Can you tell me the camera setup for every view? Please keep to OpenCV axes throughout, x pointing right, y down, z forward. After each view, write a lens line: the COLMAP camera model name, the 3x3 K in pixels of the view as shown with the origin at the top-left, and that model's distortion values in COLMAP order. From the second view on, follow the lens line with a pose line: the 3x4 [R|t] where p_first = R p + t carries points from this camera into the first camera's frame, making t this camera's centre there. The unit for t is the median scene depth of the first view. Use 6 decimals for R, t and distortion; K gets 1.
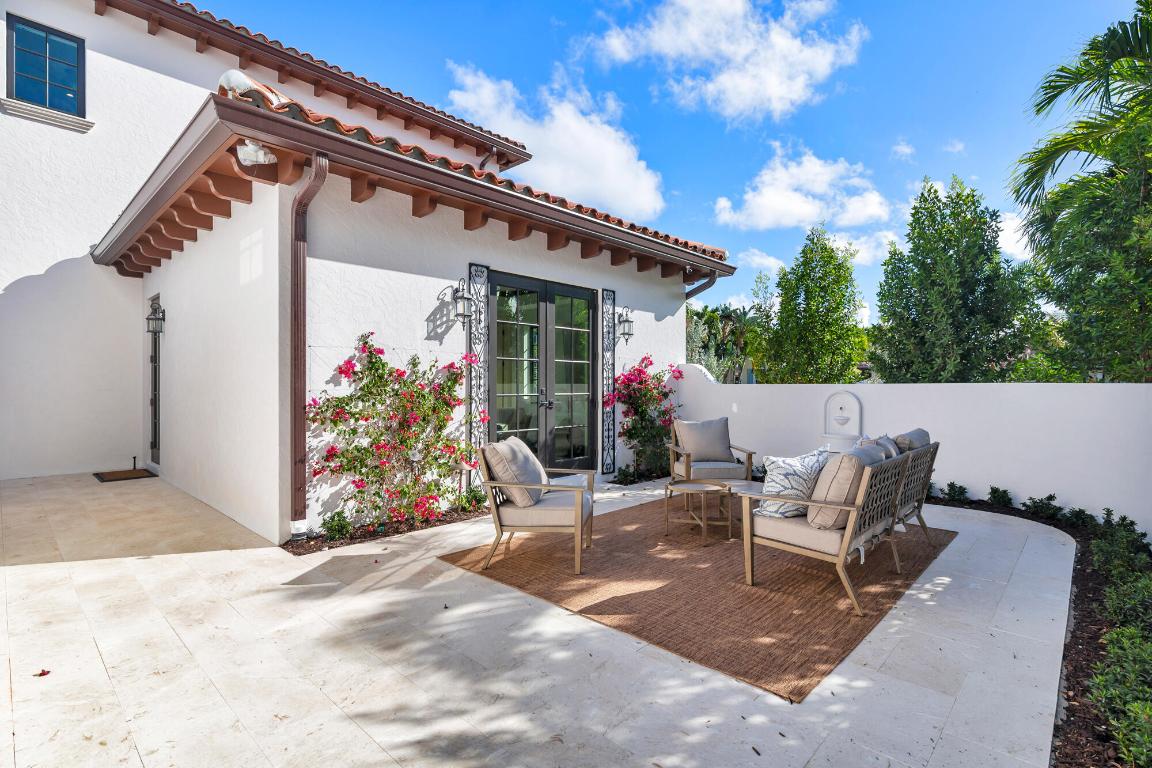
lens RADIAL K [[542.1, 0, 573.4], [0, 542.1, 383.1], [0, 0, 1]] dist [0.000822, 0.000928]
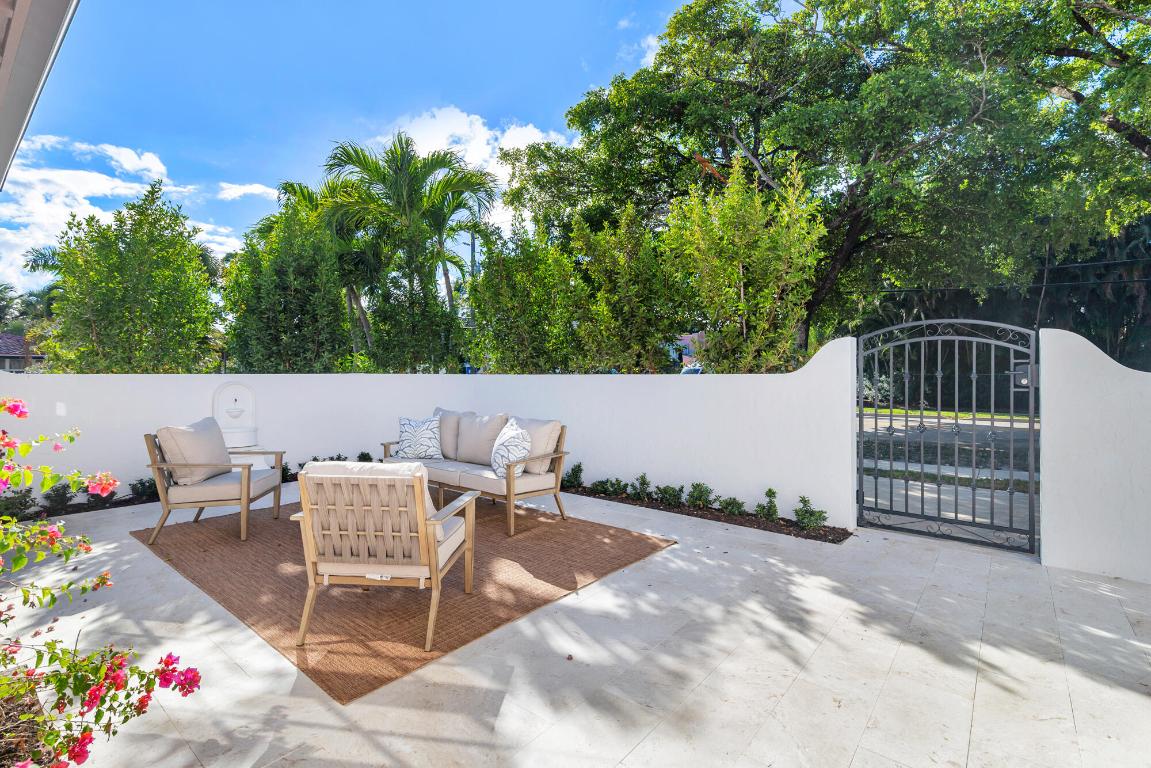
lens RADIAL K [[541.7, 0, 572.5], [0, 541.7, 377.8], [0, 0, 1]] dist [0.000822, 0.000928]
pose [[-0.065127, -0.010417, 0.997823, -1.128425], [-0.001506, 0.999945, 0.010341, -0.000630], [-0.997876, -0.000830, -0.065139, 1.166930]]
